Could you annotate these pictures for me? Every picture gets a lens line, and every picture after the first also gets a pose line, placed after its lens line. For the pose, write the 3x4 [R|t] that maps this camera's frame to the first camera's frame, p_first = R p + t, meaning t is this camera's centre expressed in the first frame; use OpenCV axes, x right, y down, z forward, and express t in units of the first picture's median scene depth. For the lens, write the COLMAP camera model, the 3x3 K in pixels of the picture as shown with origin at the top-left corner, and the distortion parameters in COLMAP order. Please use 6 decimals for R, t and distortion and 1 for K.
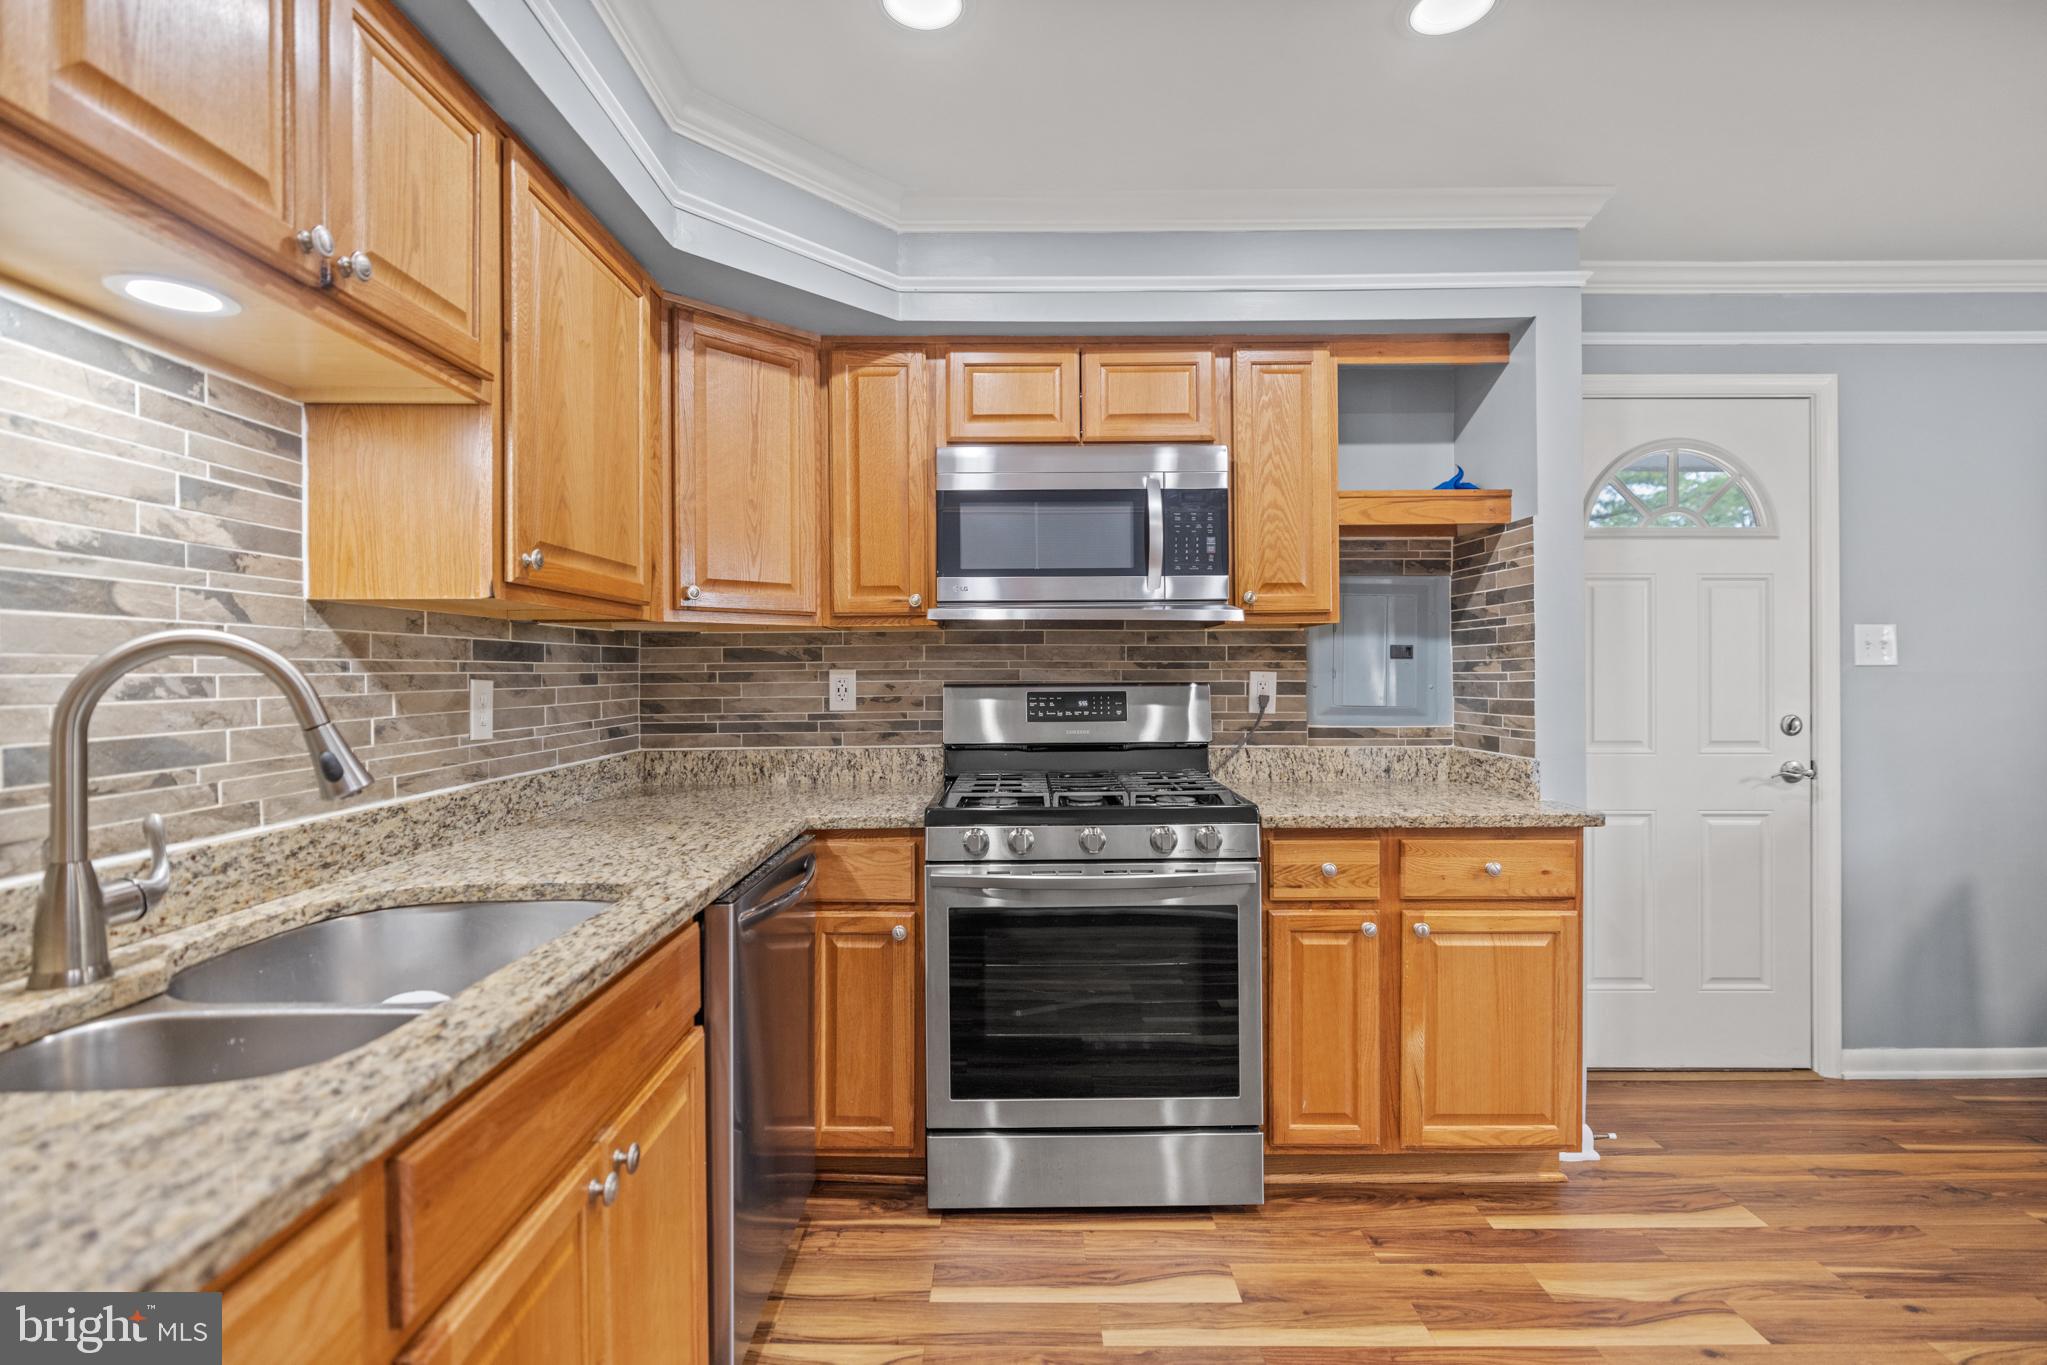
lens RADIAL K [[937.3, 0, 1018.8], [0, 937.3, 670.3], [0, 0, 1]] dist [-0.002960, 0.000440]
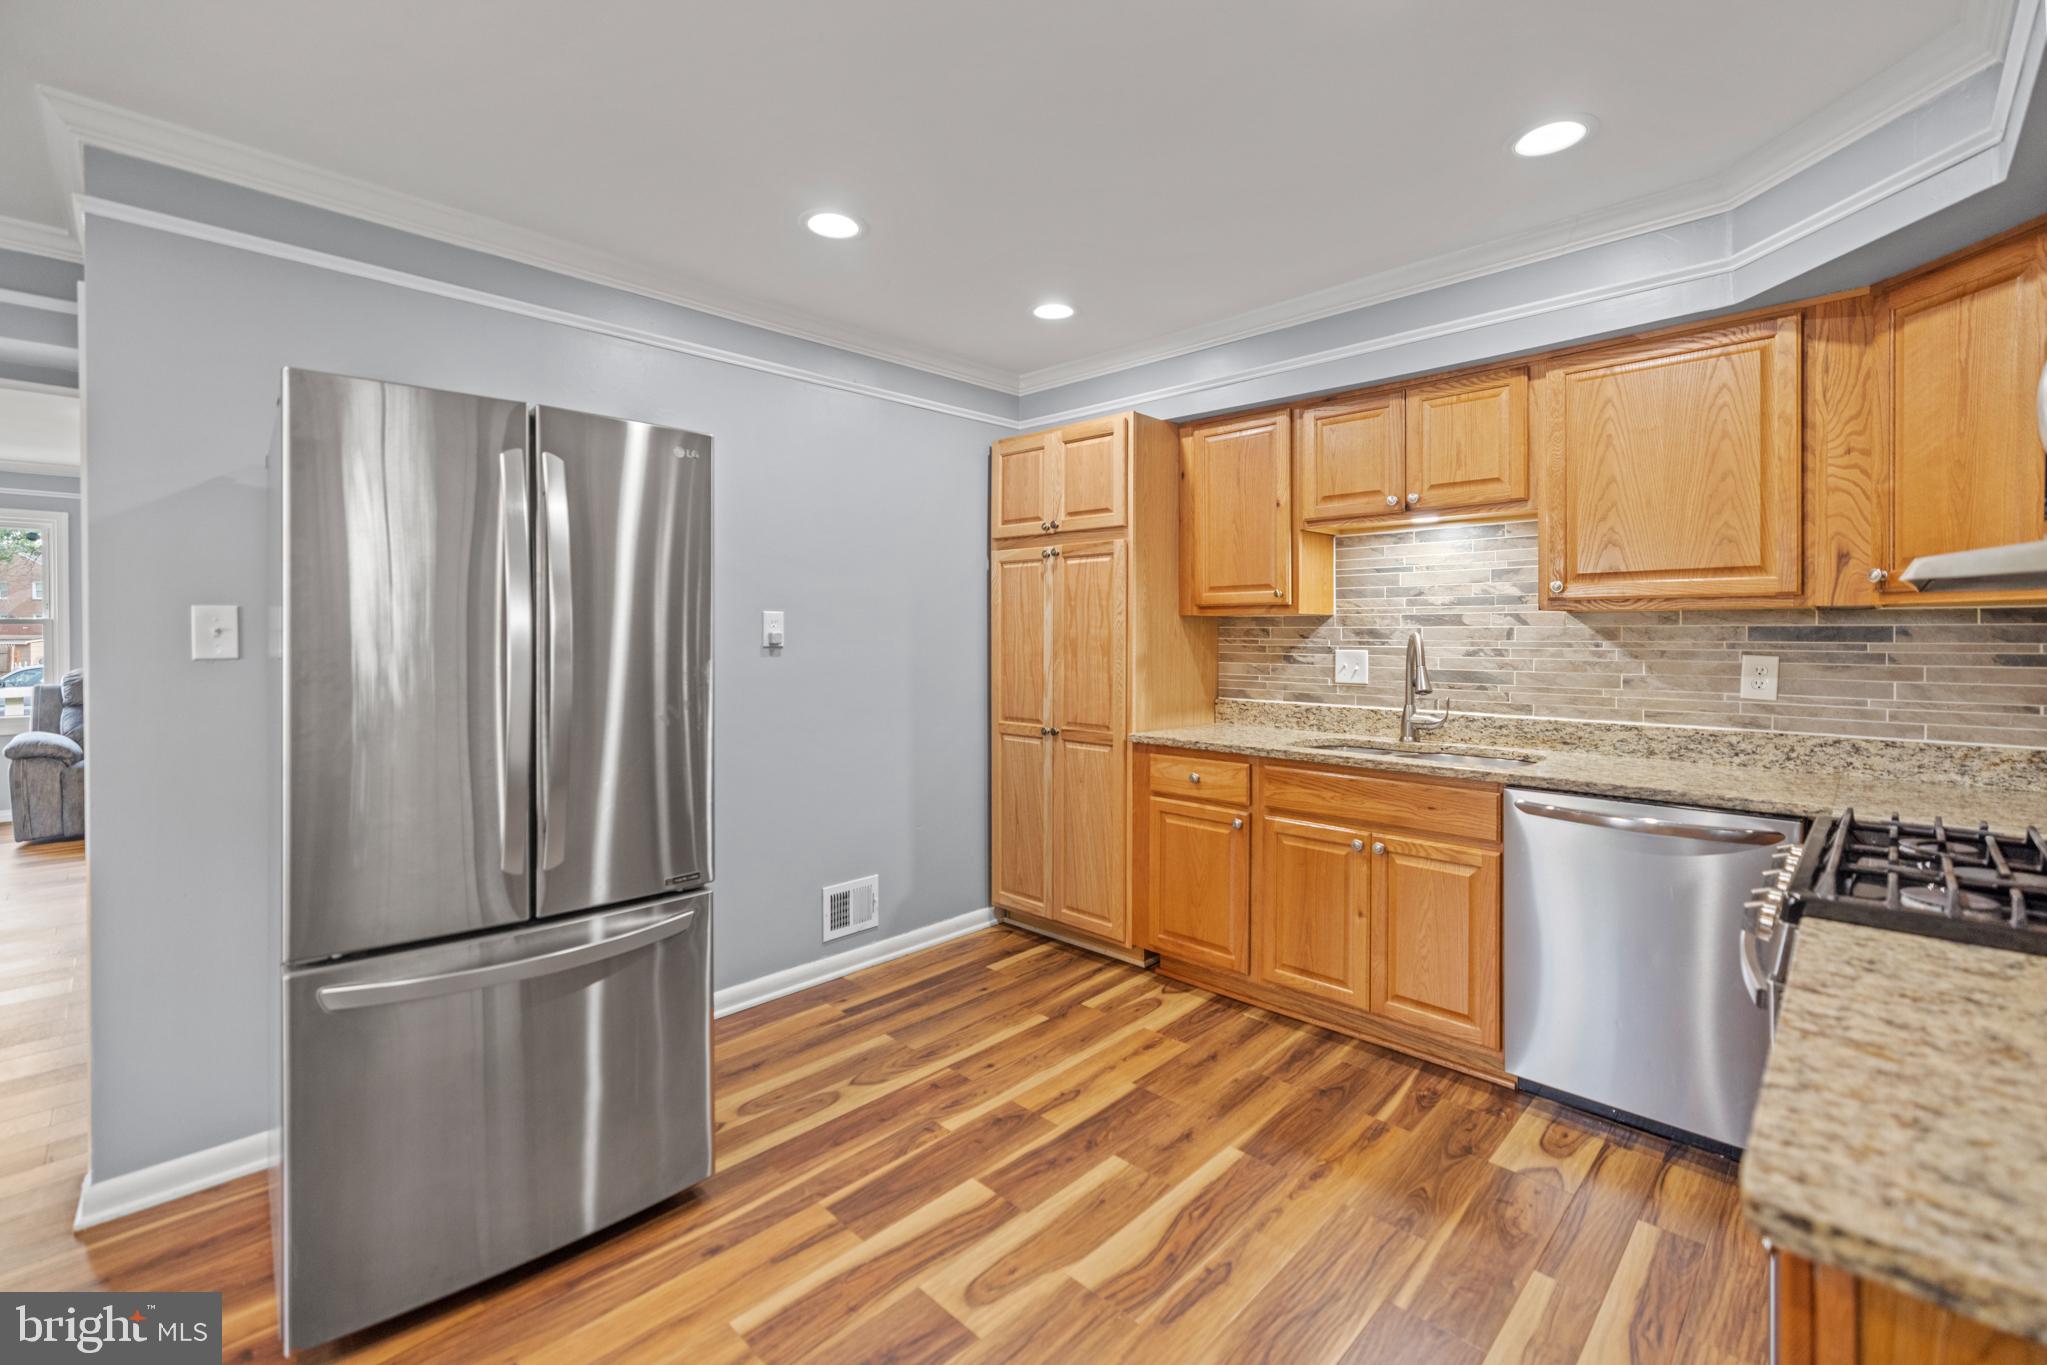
lens RADIAL K [[877.7, 0, 1028.3], [0, 877.7, 636.3], [0, 0, 1]] dist [0.003788, 0.000420]
pose [[-0.697360, 0.005773, -0.716698, 1.011303], [0.001941, 0.999979, 0.006165, -0.026003], [0.716718, 0.002908, -0.697357, 1.052373]]
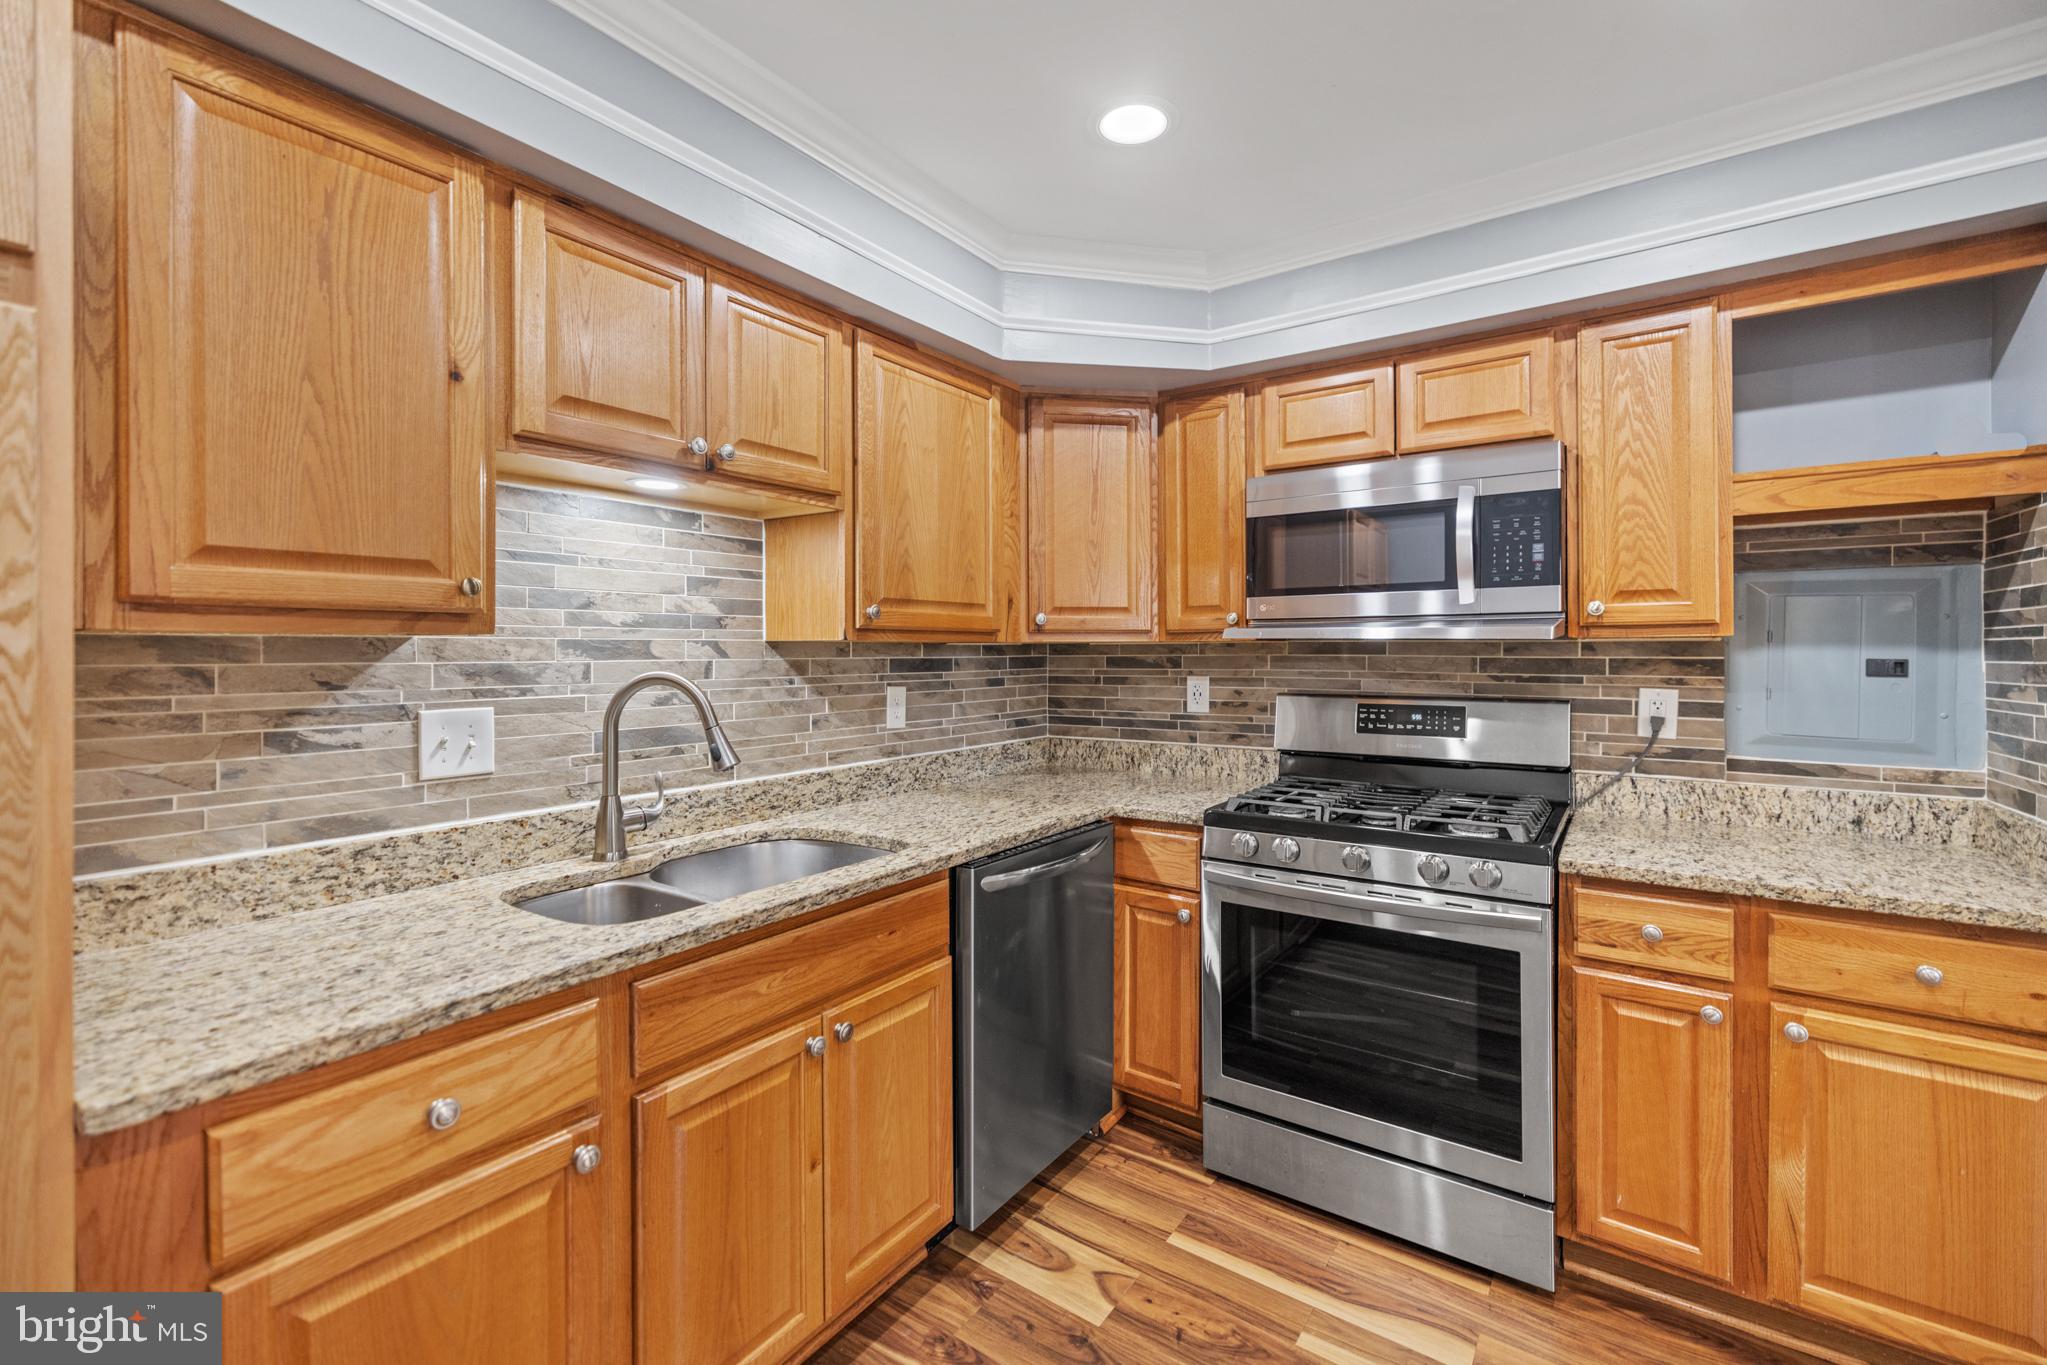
lens RADIAL K [[870.8, 0, 1018.8], [0, 870.8, 649.3], [0, 0, 1]] dist [0.001073, 0.000101]
pose [[0.814471, 0.002615, -0.580199, 0.327101], [-0.002237, 0.999997, 0.001368, -0.045462], [0.580201, 0.000183, 0.814474, 0.022255]]
